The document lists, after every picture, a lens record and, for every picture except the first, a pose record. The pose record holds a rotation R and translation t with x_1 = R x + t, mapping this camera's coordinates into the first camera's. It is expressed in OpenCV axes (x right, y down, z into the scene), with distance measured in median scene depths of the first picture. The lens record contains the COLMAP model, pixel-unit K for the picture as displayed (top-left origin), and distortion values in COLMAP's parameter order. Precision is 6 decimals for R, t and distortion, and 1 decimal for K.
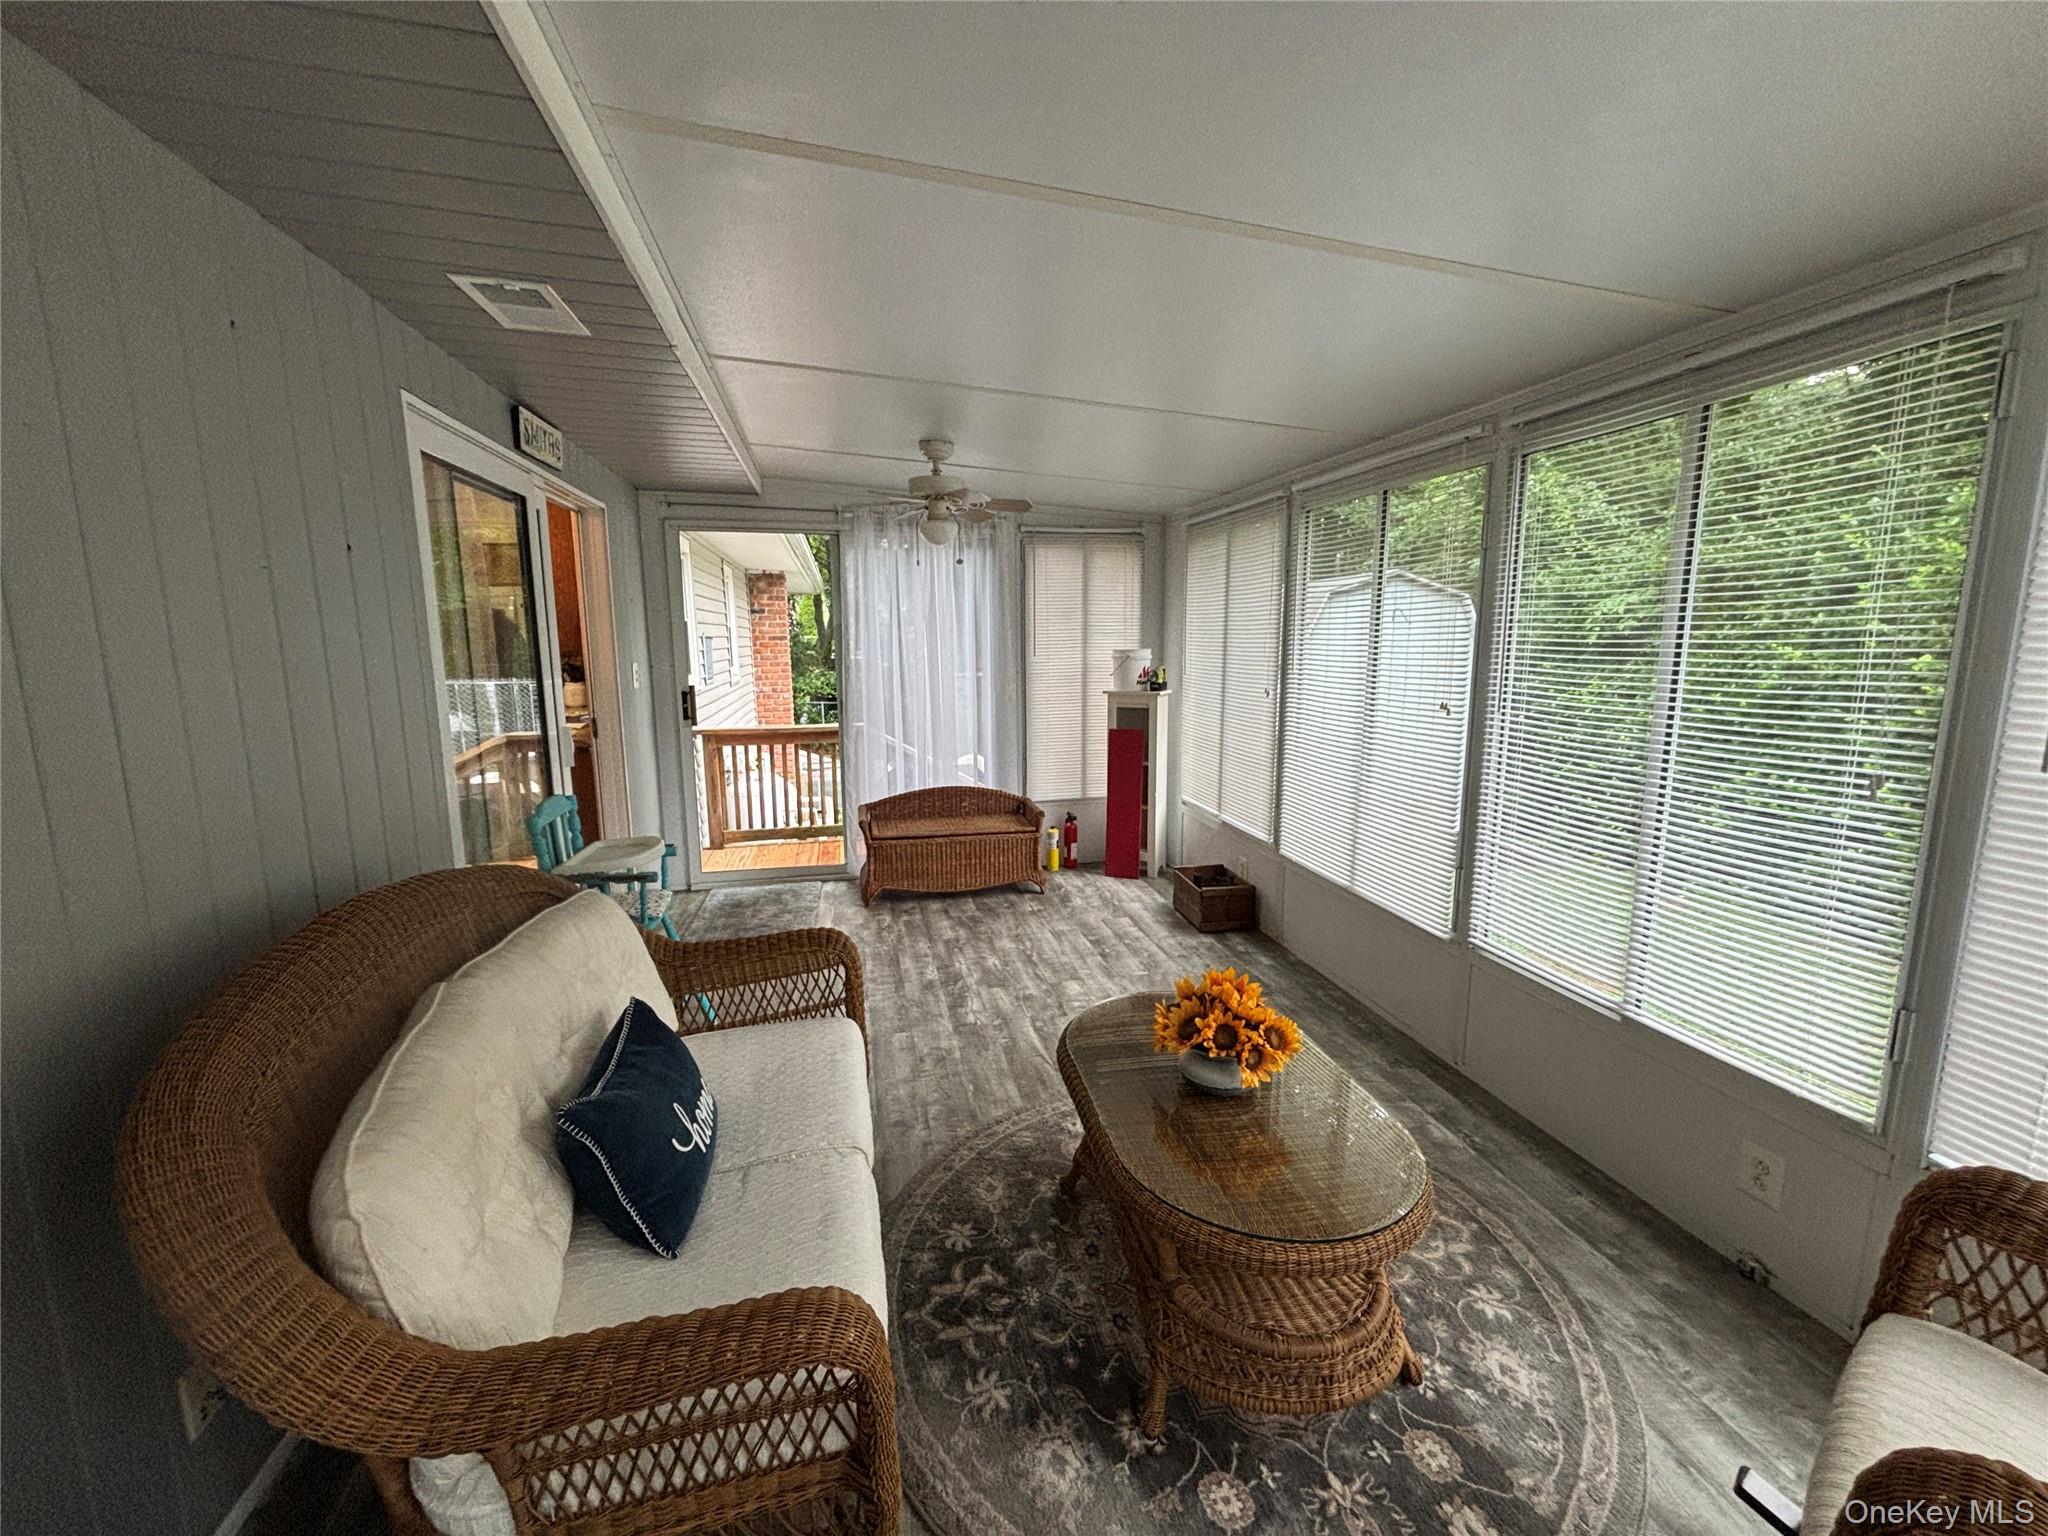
lens RADIAL K [[820.1, 0, 1025.7], [0, 820.1, 766.0], [0, 0, 1]] dist [0.004057, -0.000684]
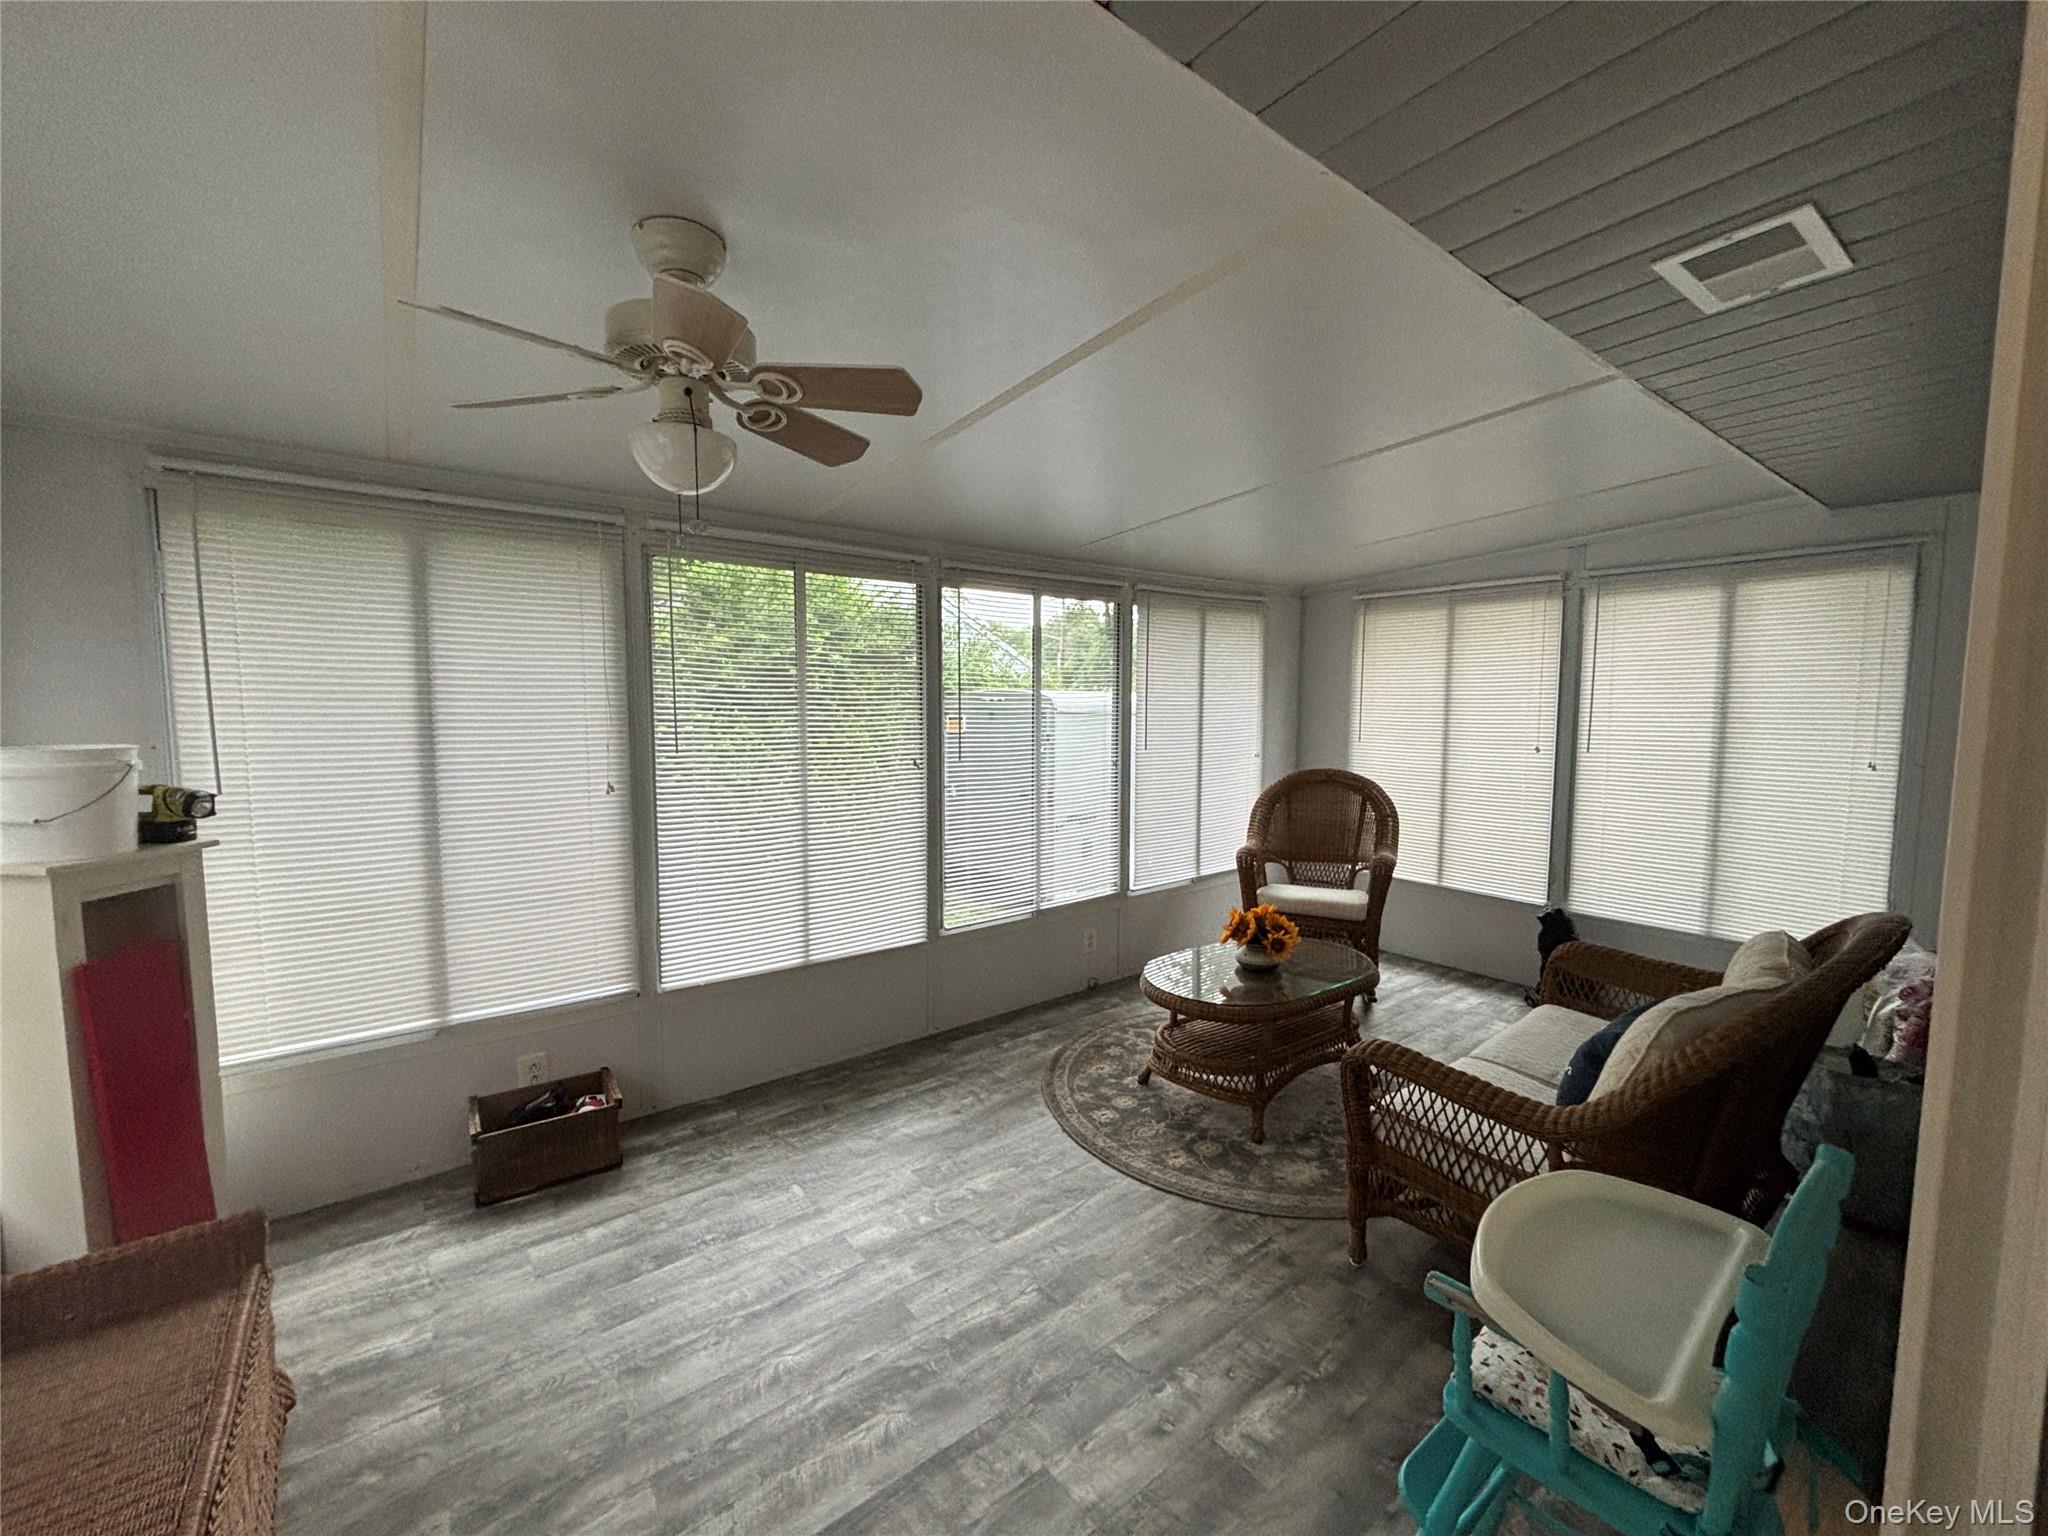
lens RADIAL K [[820.1, 0, 1024.9], [0, 820.1, 768.6], [0, 0, 1]] dist [0.004057, -0.000684]
pose [[-0.424196, -0.071796, 0.902720, -0.527594], [0.142762, 0.979085, 0.144955, -0.165370], [-0.894246, 0.190364, -0.405074, 1.008651]]
